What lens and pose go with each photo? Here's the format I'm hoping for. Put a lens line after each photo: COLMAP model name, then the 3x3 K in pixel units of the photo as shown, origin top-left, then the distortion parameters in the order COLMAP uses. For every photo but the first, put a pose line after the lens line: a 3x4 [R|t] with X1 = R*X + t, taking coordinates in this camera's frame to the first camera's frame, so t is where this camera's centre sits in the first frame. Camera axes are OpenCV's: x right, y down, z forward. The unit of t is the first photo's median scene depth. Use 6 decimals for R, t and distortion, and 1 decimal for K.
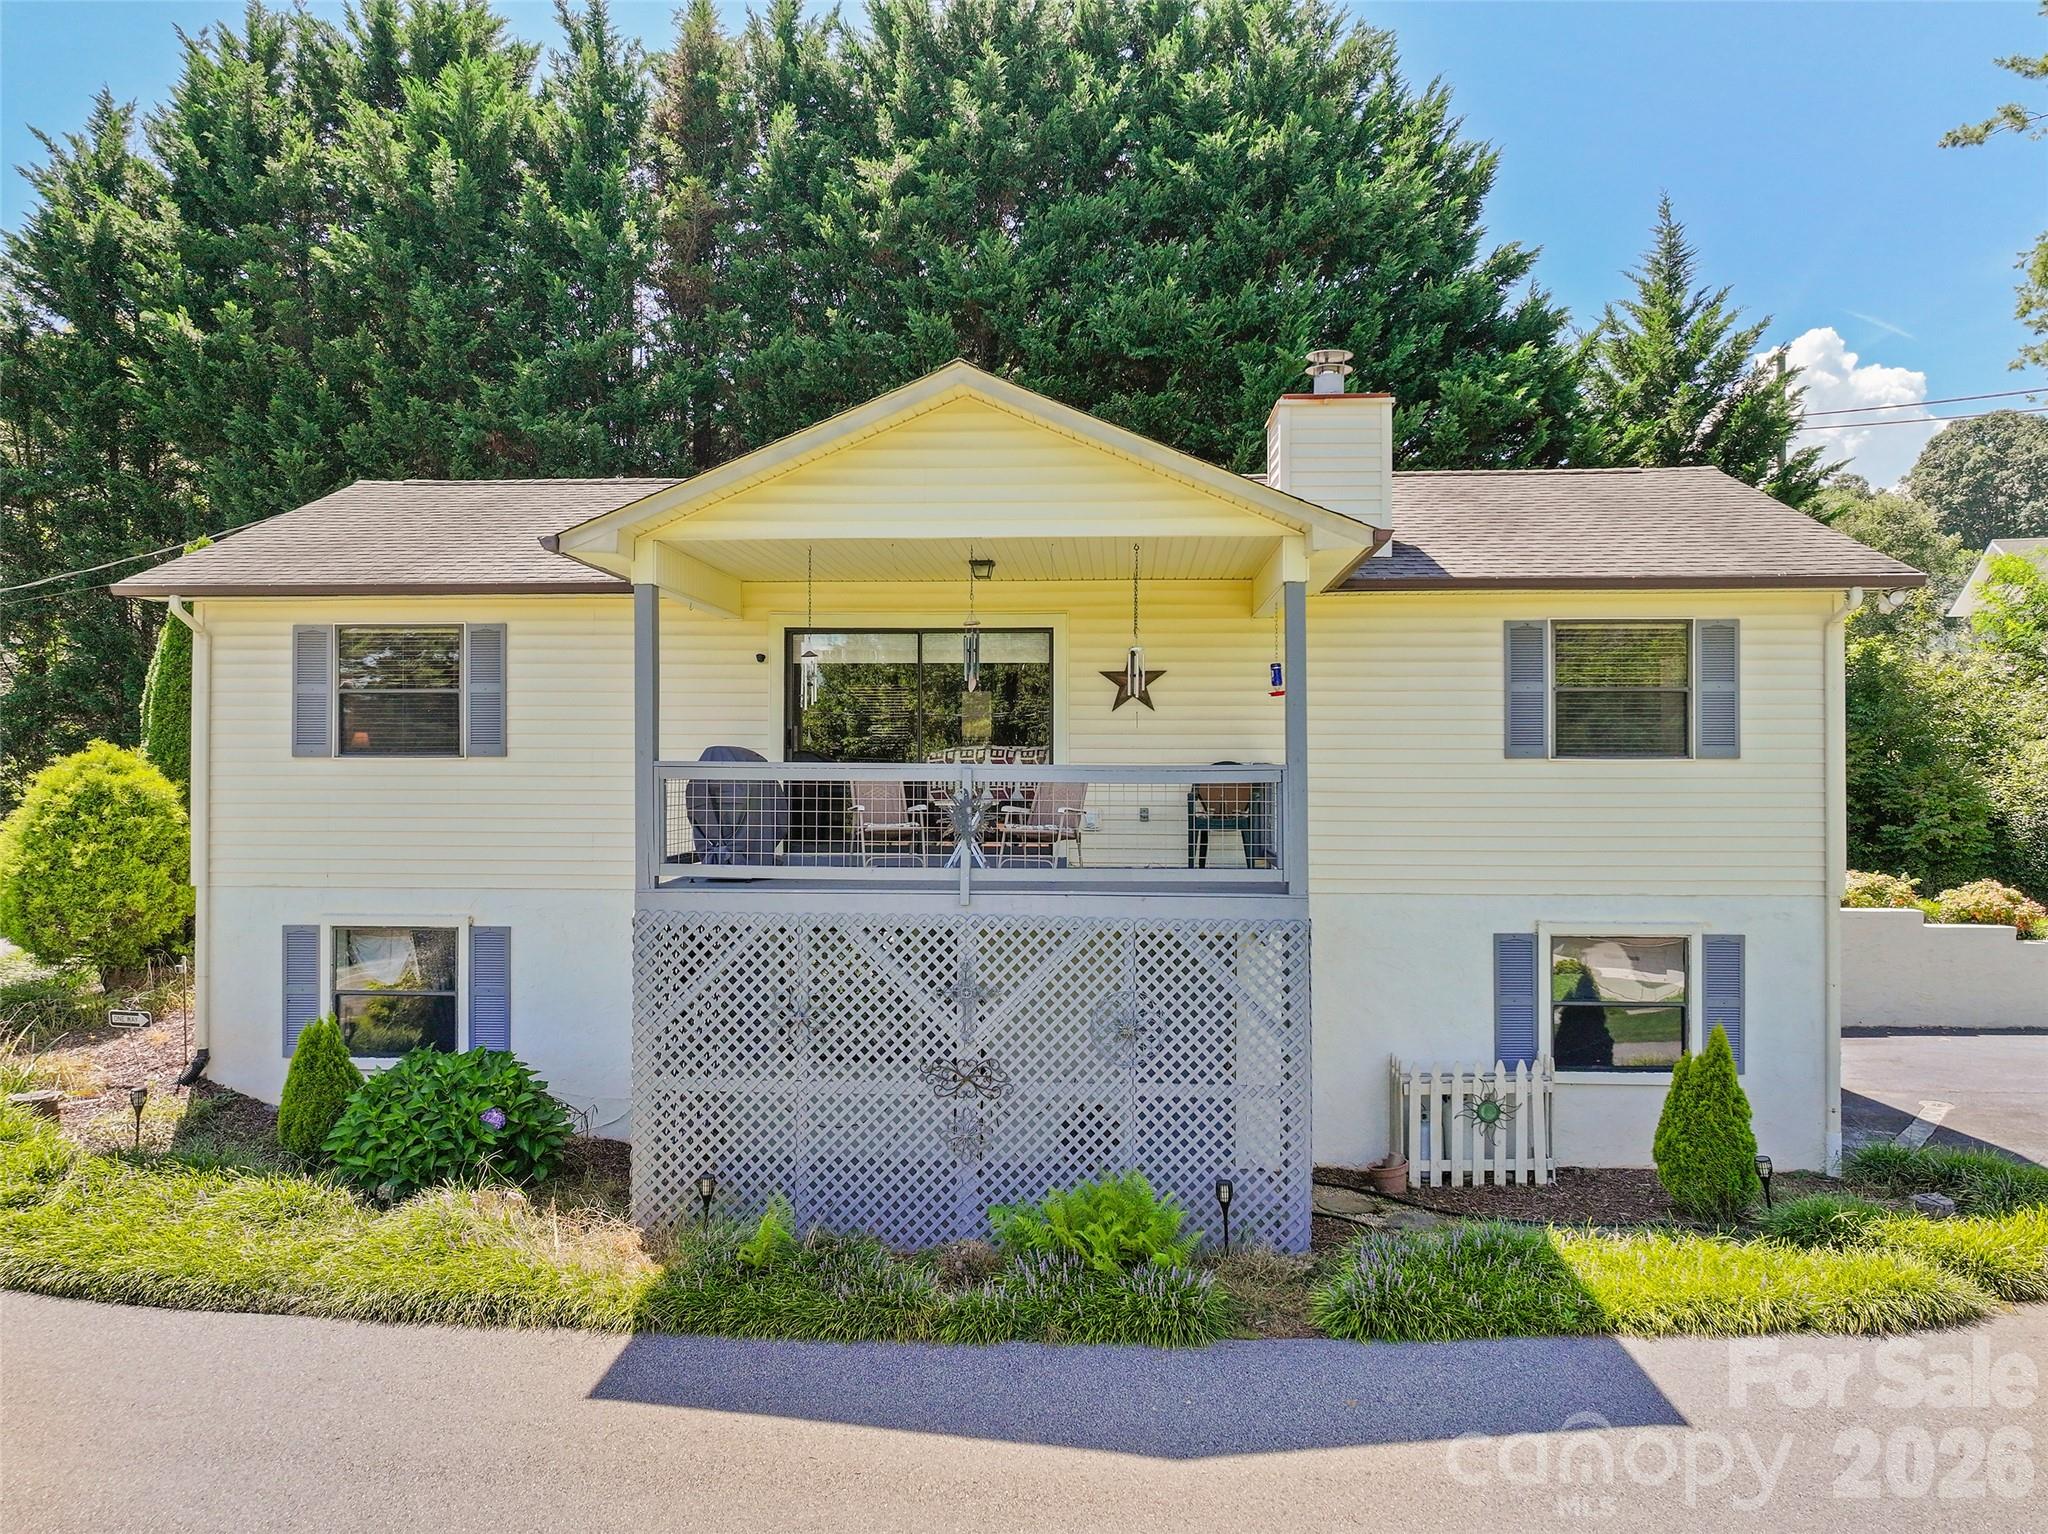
lens RADIAL K [[1422.9, 0, 1024.0], [0, 1422.9, 767.0], [0, 0, 1]] dist [0.003063, 0.003626]
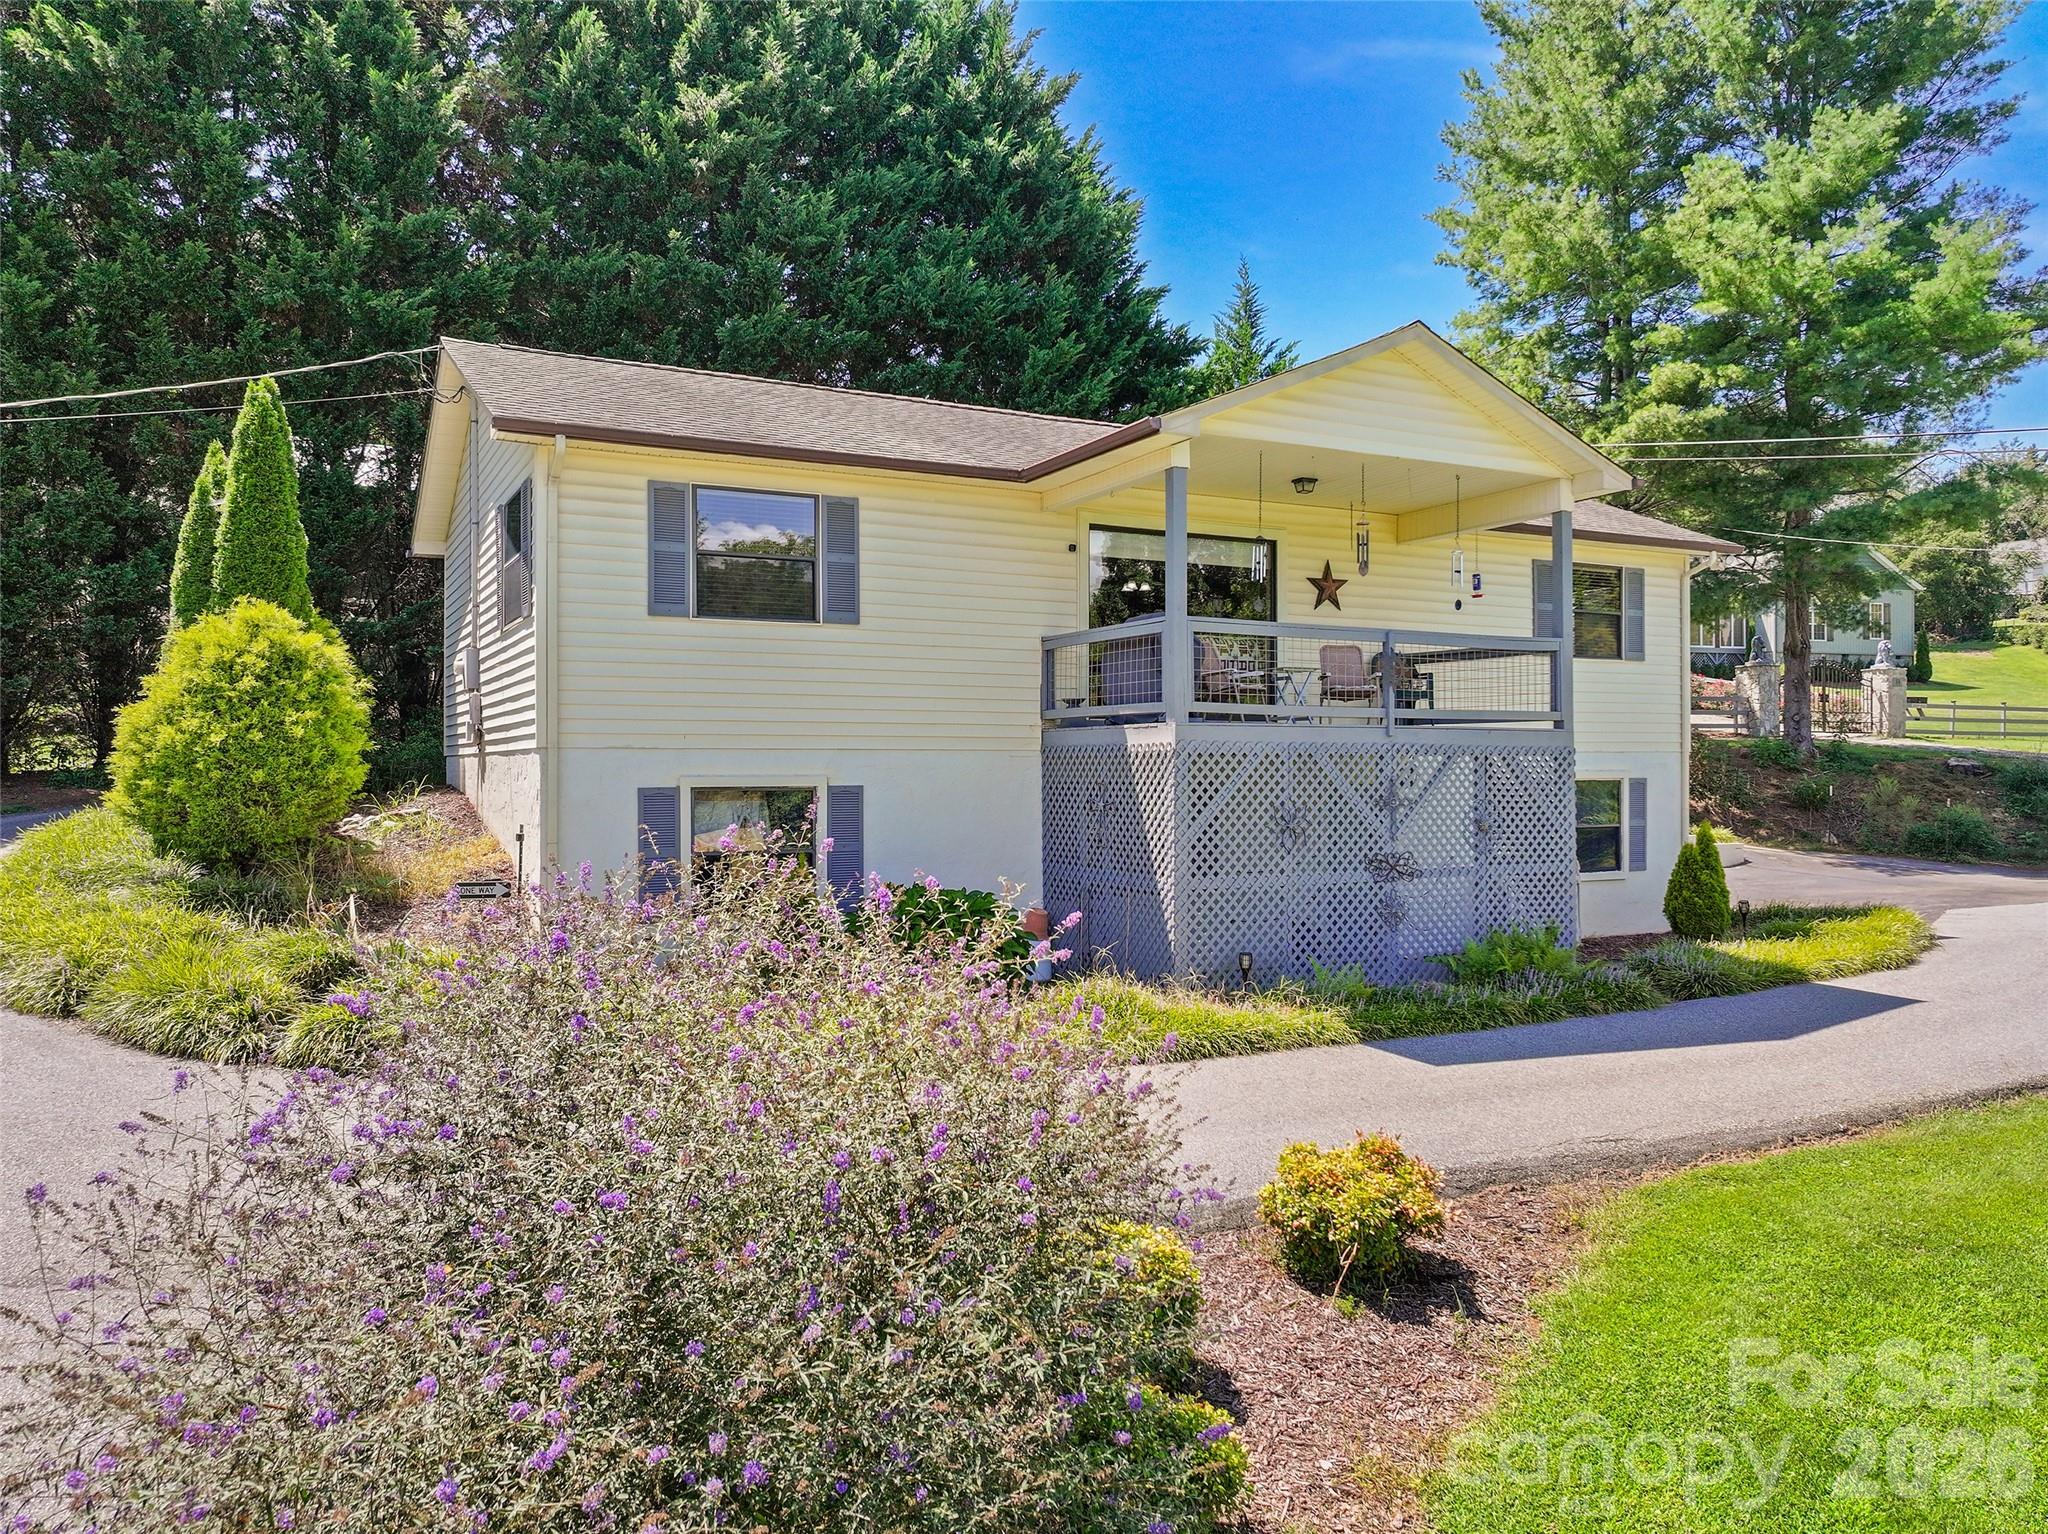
lens RADIAL K [[1422.9, 0, 1024.0], [0, 1422.9, 767.0], [0, 0, 1]] dist [0.003063, 0.003626]
pose [[0.863485, -0.003498, 0.504362, -0.788128], [0.002920, 0.999994, 0.001936, 0.096503], [-0.504365, -0.000199, 0.863490, 0.028621]]
